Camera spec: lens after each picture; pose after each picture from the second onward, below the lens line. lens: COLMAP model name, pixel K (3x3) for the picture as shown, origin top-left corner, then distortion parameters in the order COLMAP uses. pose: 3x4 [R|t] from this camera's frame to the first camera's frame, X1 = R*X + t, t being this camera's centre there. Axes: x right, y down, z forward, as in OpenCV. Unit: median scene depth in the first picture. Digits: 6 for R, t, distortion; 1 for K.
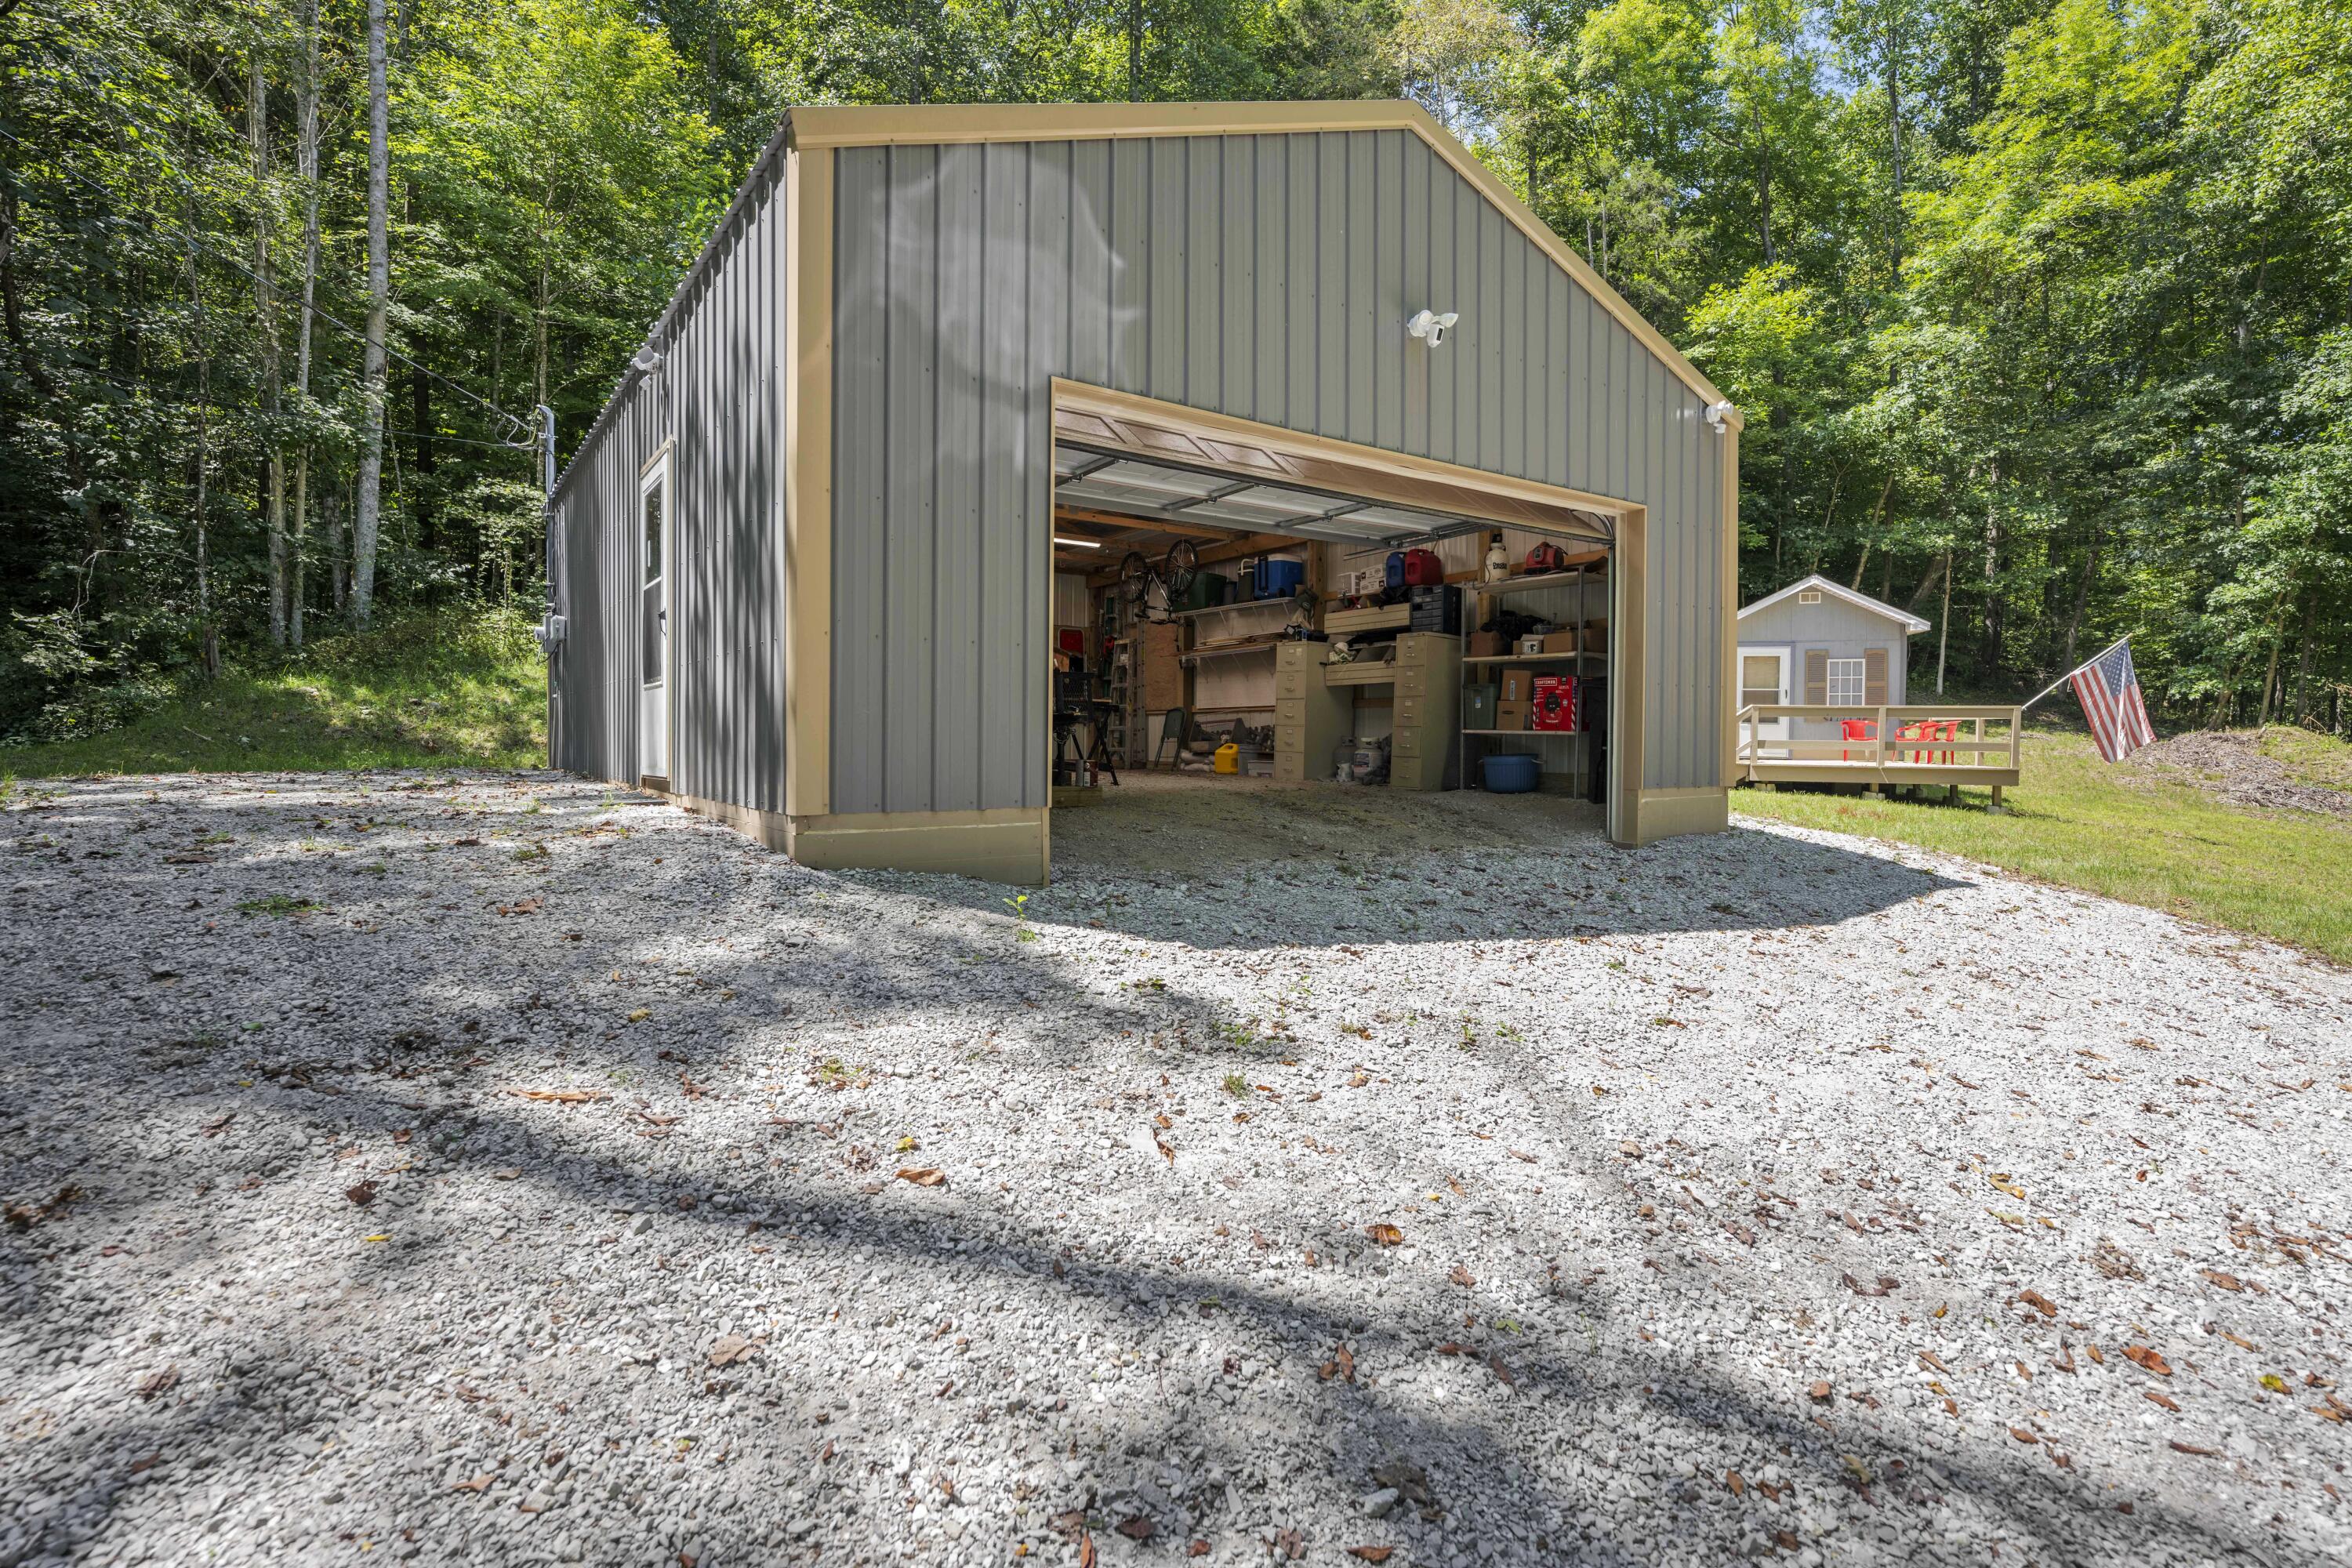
lens RADIAL K [[1138.4, 0, 1166.9], [0, 1138.4, 744.2], [0, 0, 1]] dist [0.001284, 0.000020]
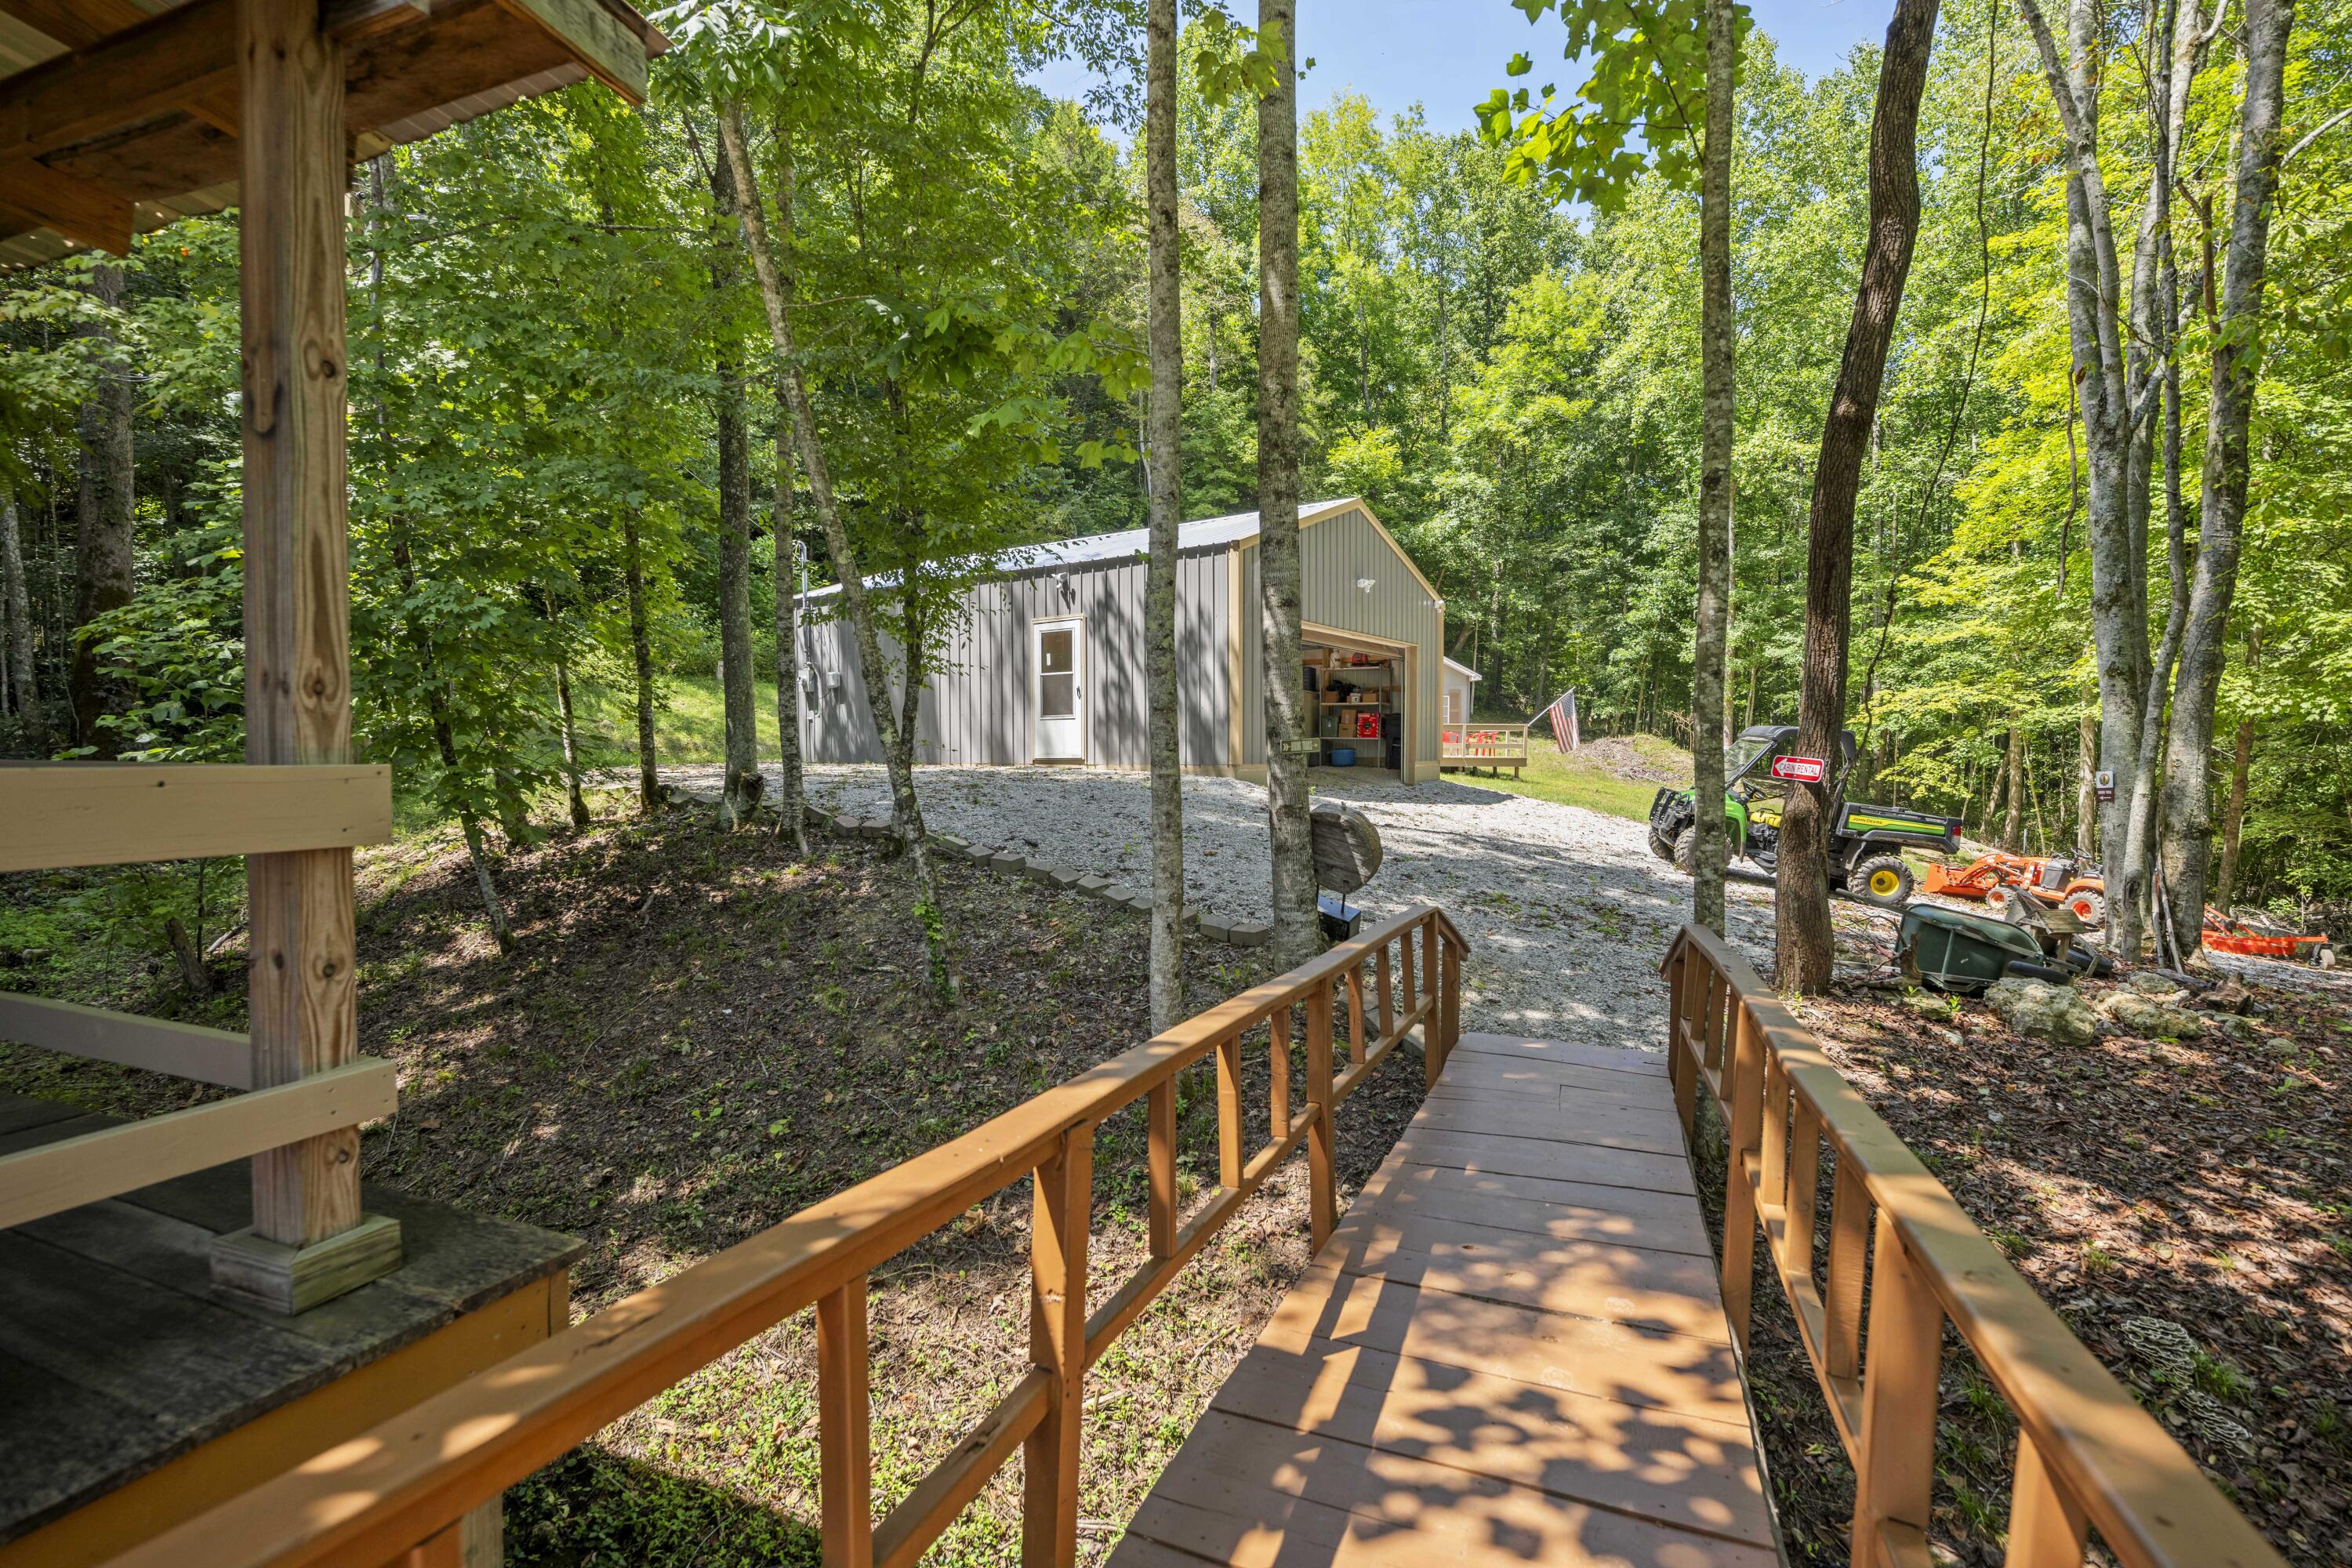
lens RADIAL K [[1138.4, 0, 1176.3], [0, 1138.4, 784.7], [0, 0, 1]] dist [0.001284, 0.000020]
pose [[0.931540, -0.018595, 0.363164, -0.270154], [0.009105, 0.999571, 0.027825, 0.004685], [-0.363525, -0.022613, 0.931310, -0.308239]]
